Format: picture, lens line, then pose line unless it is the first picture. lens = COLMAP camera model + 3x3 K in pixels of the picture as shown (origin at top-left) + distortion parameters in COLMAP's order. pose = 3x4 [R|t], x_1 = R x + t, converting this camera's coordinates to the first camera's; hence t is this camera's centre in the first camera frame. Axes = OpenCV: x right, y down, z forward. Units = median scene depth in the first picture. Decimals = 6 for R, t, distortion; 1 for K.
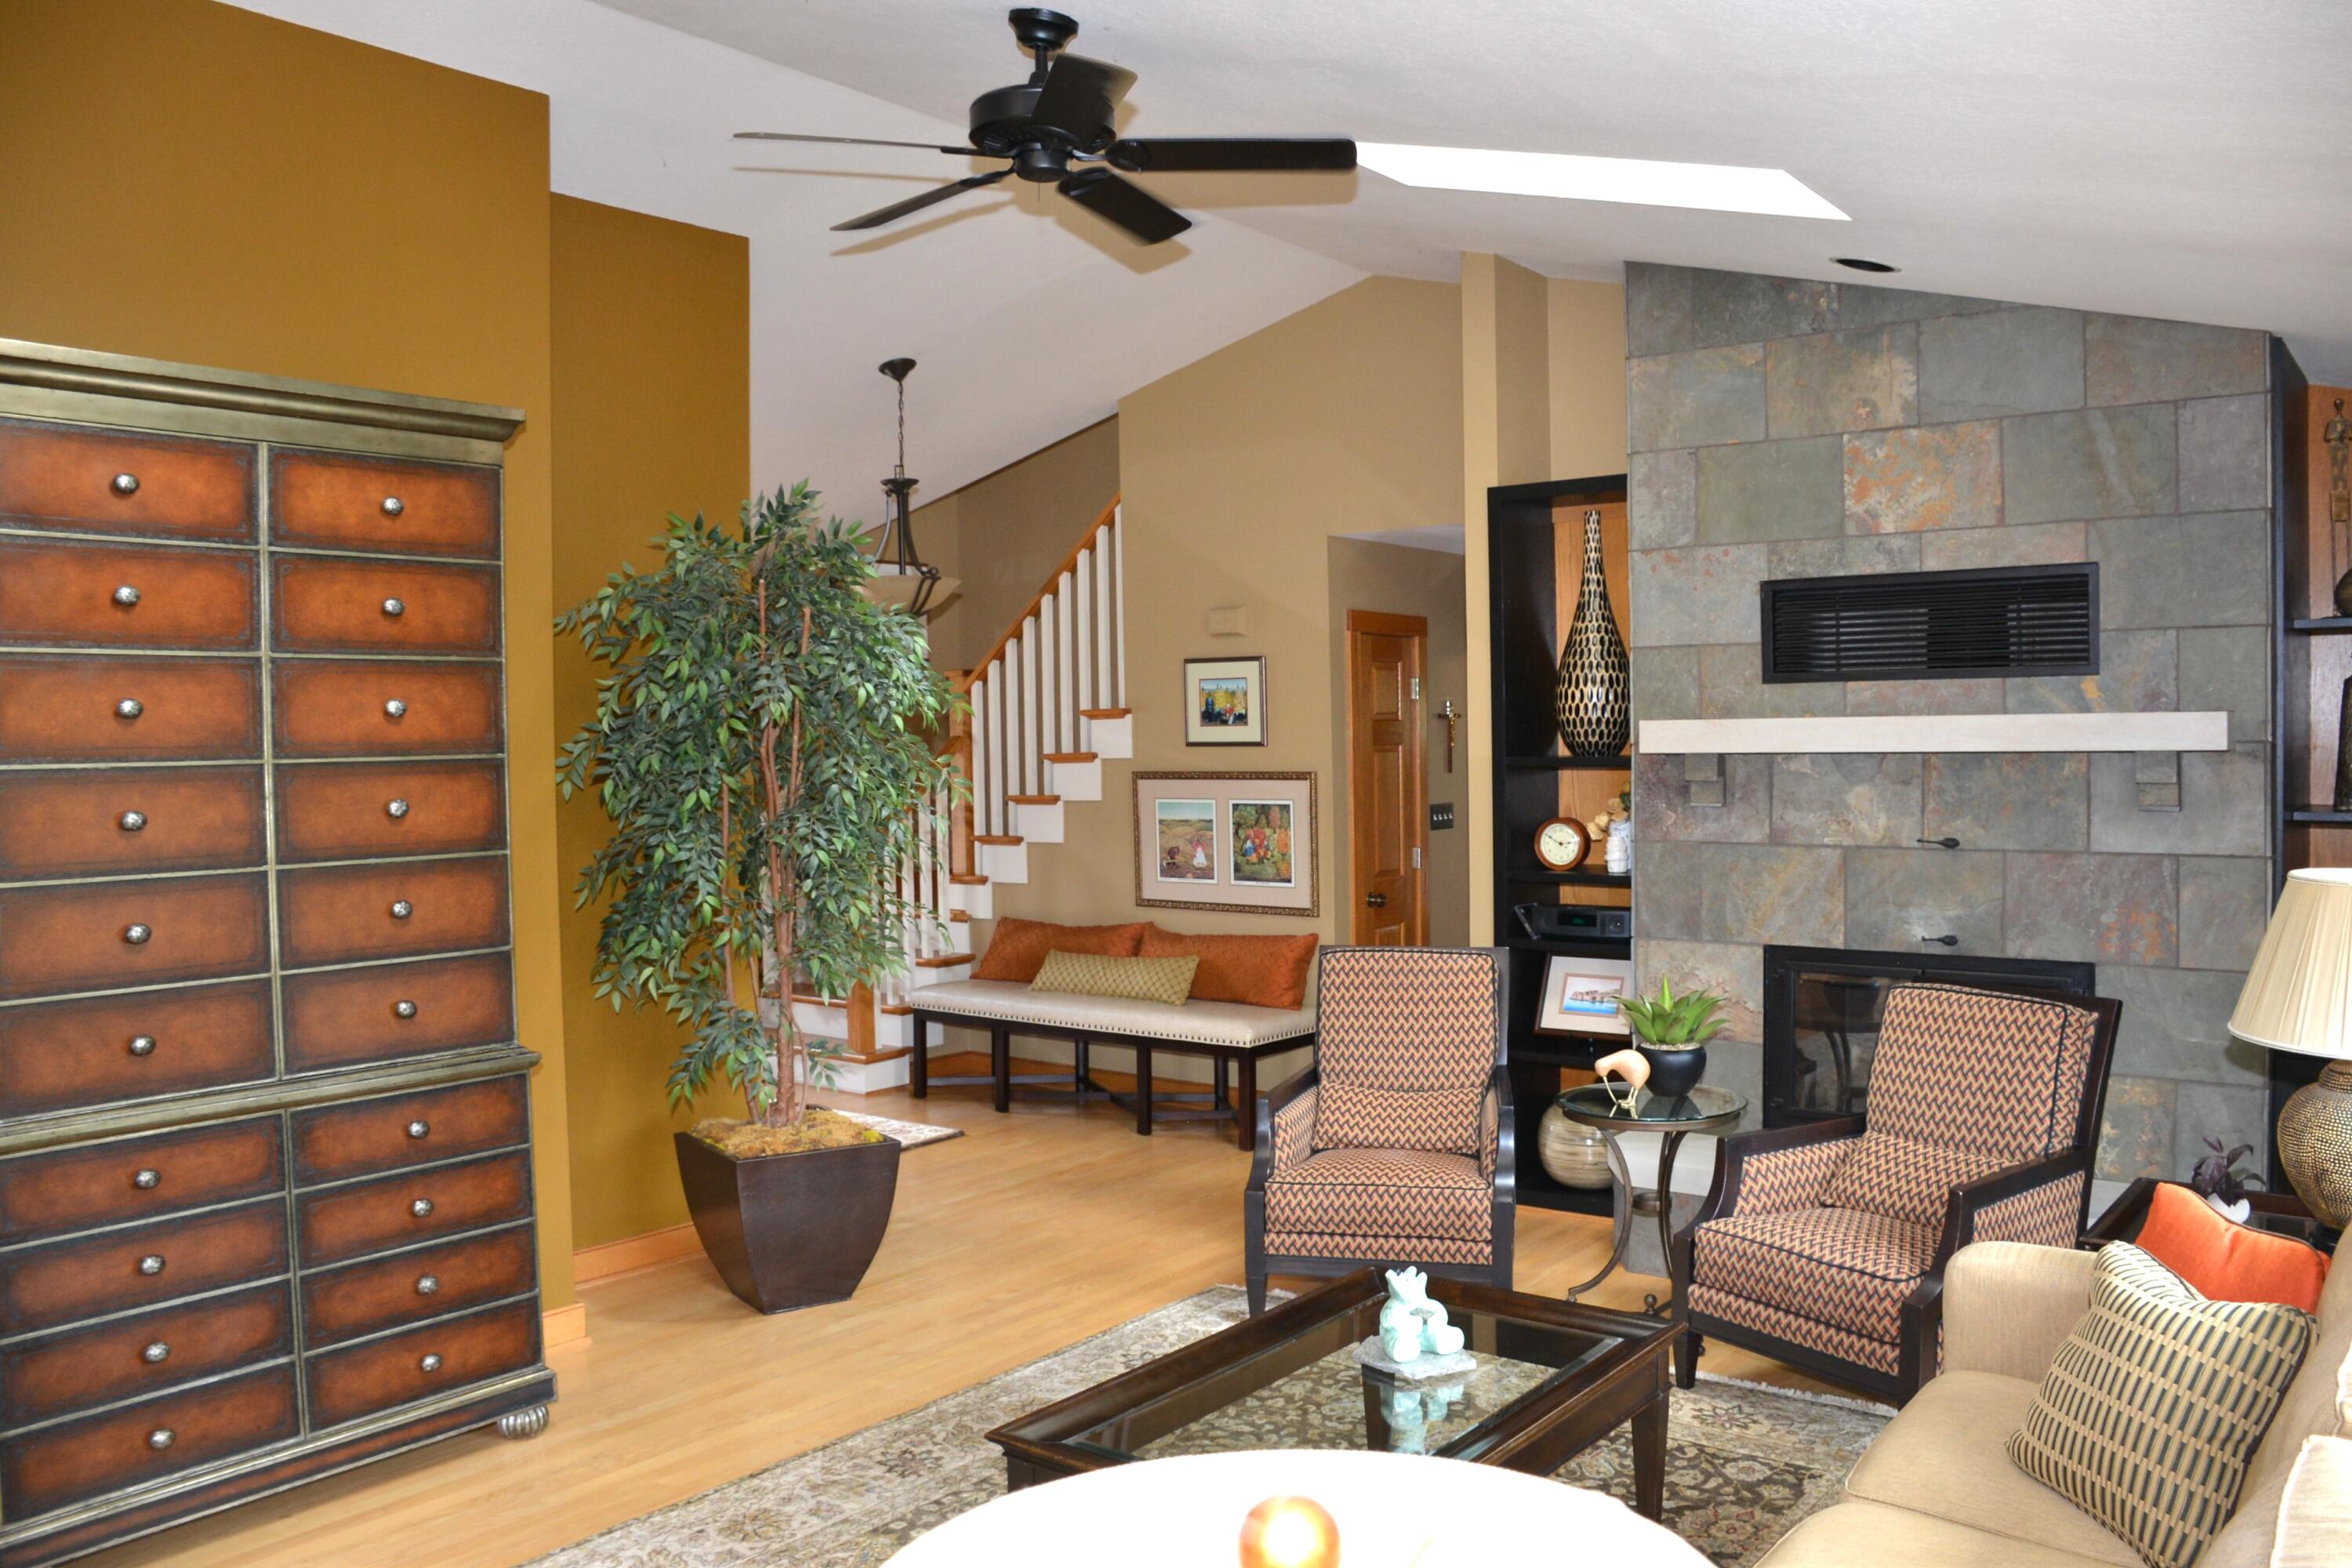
lens RADIAL K [[1837.4, 0, 1176.0], [0, 1837.4, 784.0], [0, 0, 1]] dist [-0.155646, 0.109757]
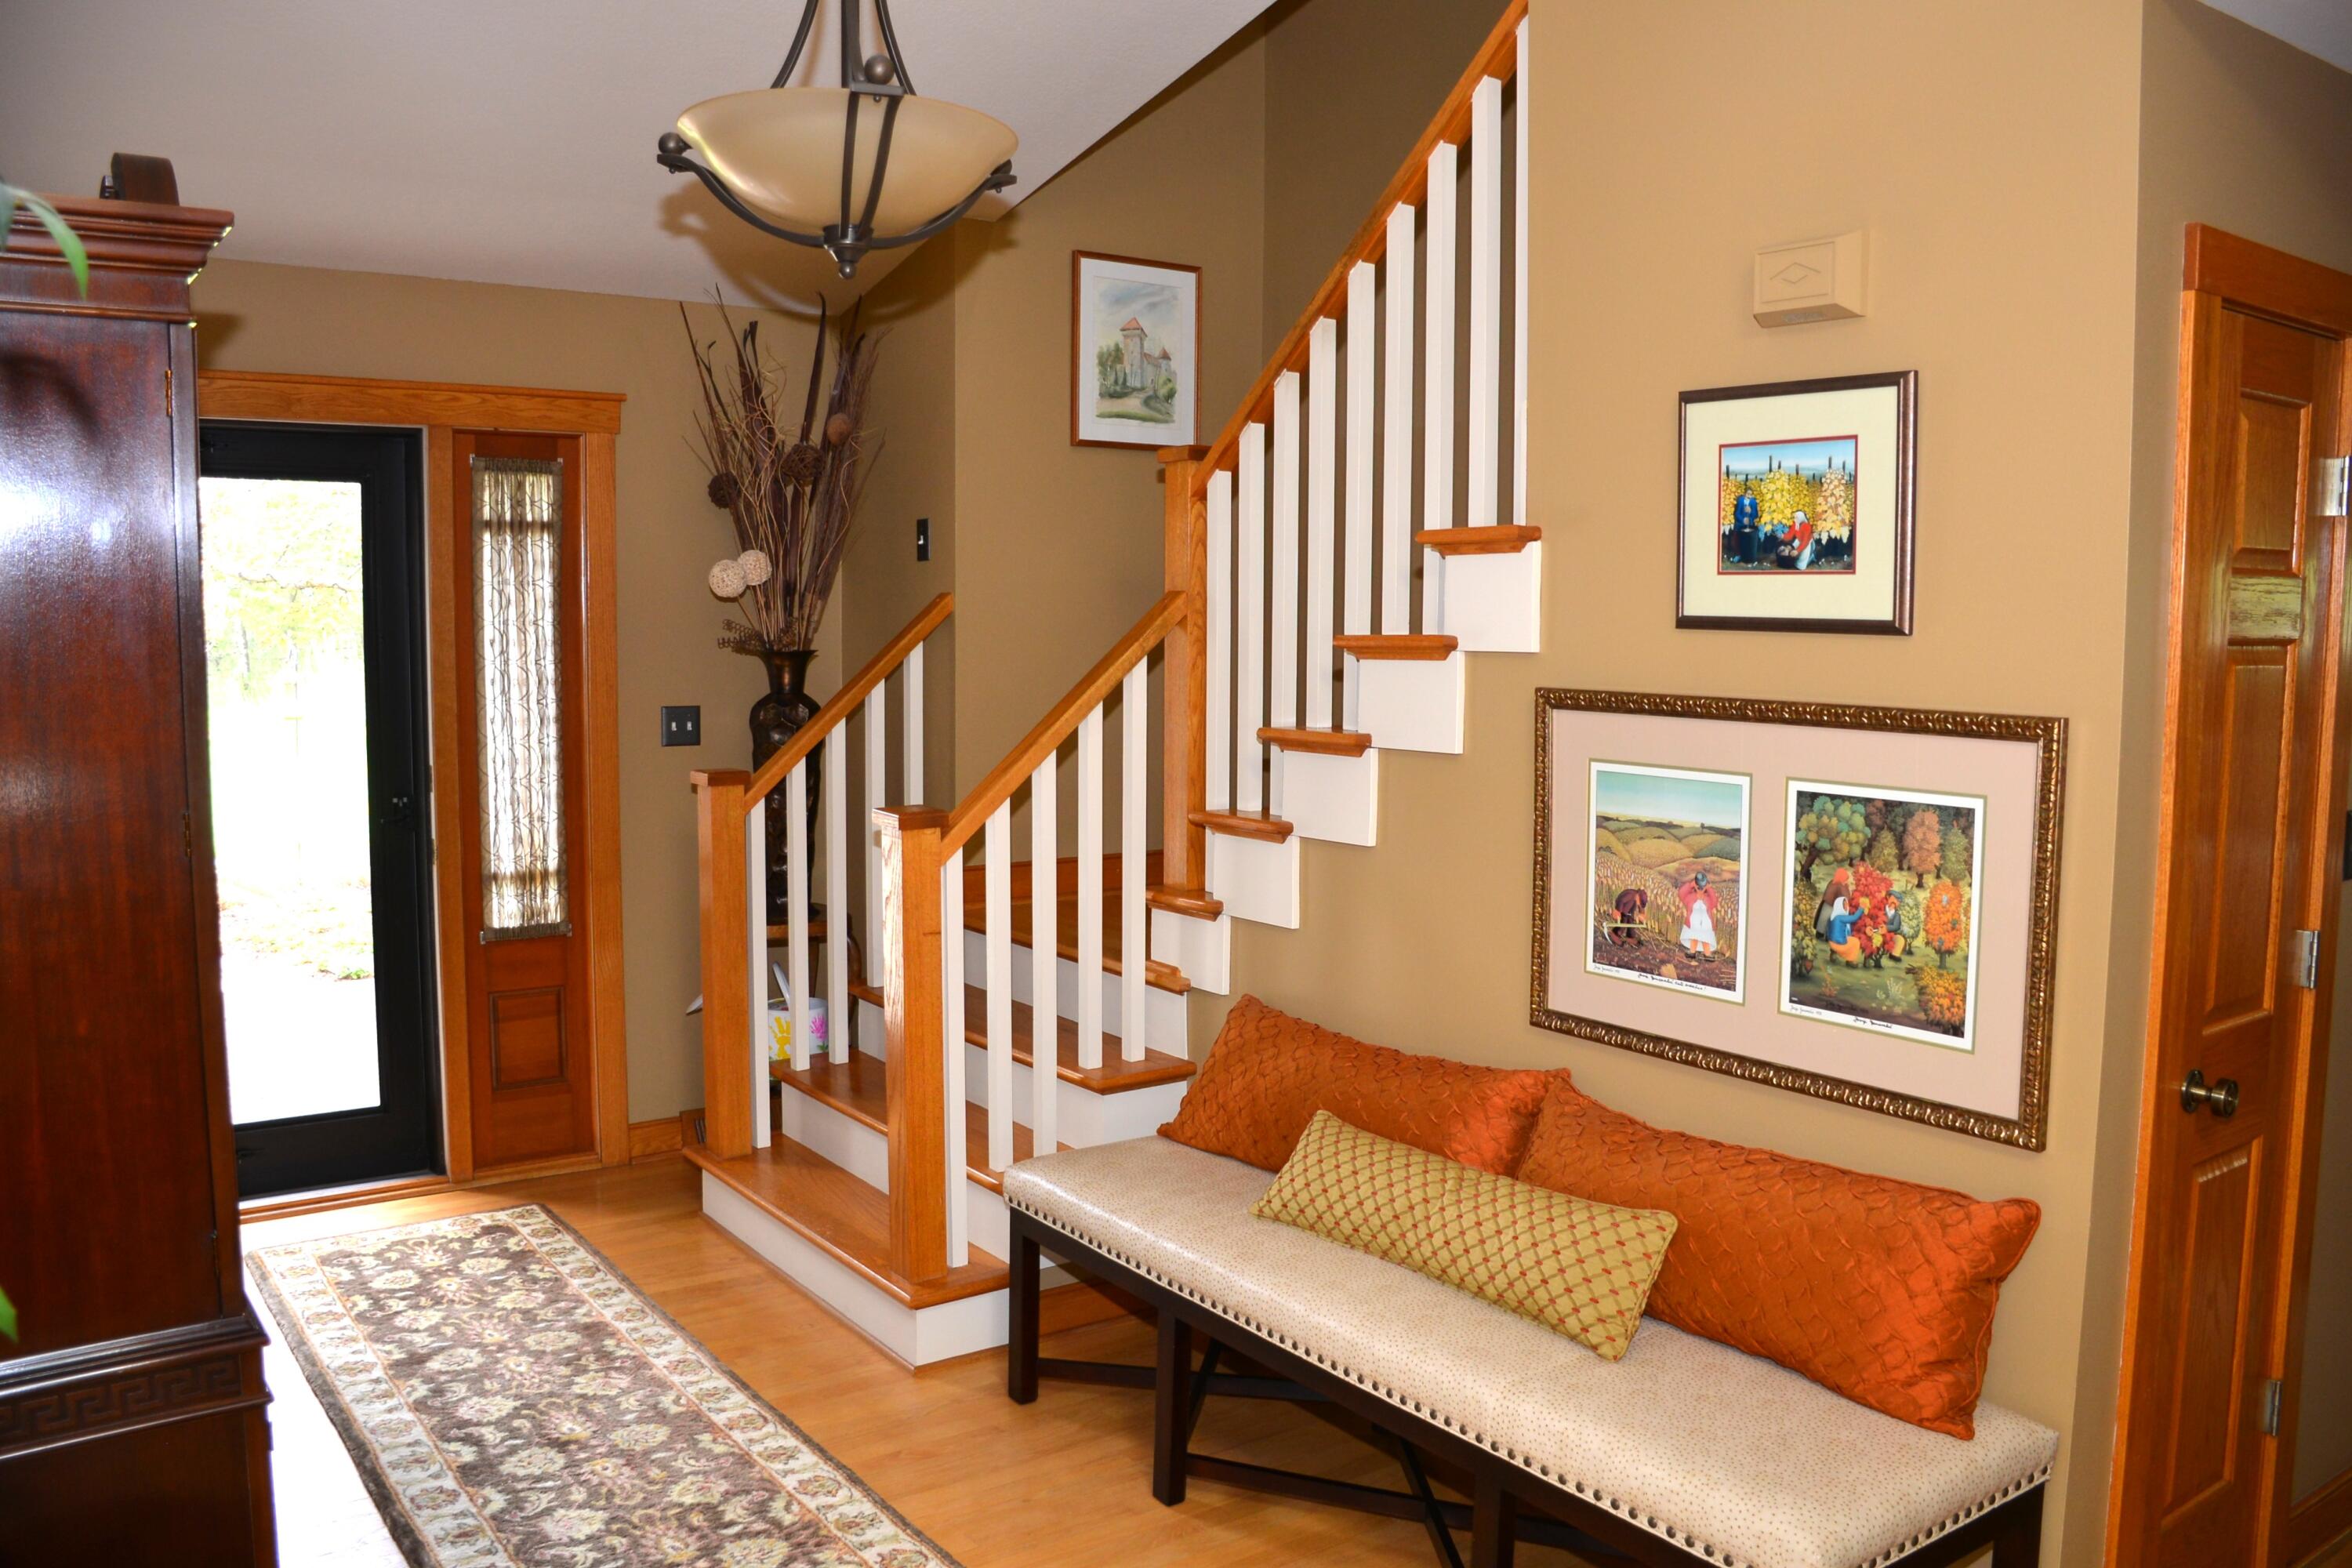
lens RADIAL K [[1837.4, 0, 1176.0], [0, 1837.4, 784.0], [0, 0, 1]] dist [-0.155646, 0.109757]
pose [[0.960493, 0.049202, -0.273919, 0.010398], [-0.031801, 0.997205, 0.067610, -0.010631], [0.276480, -0.056228, 0.959373, 0.618802]]
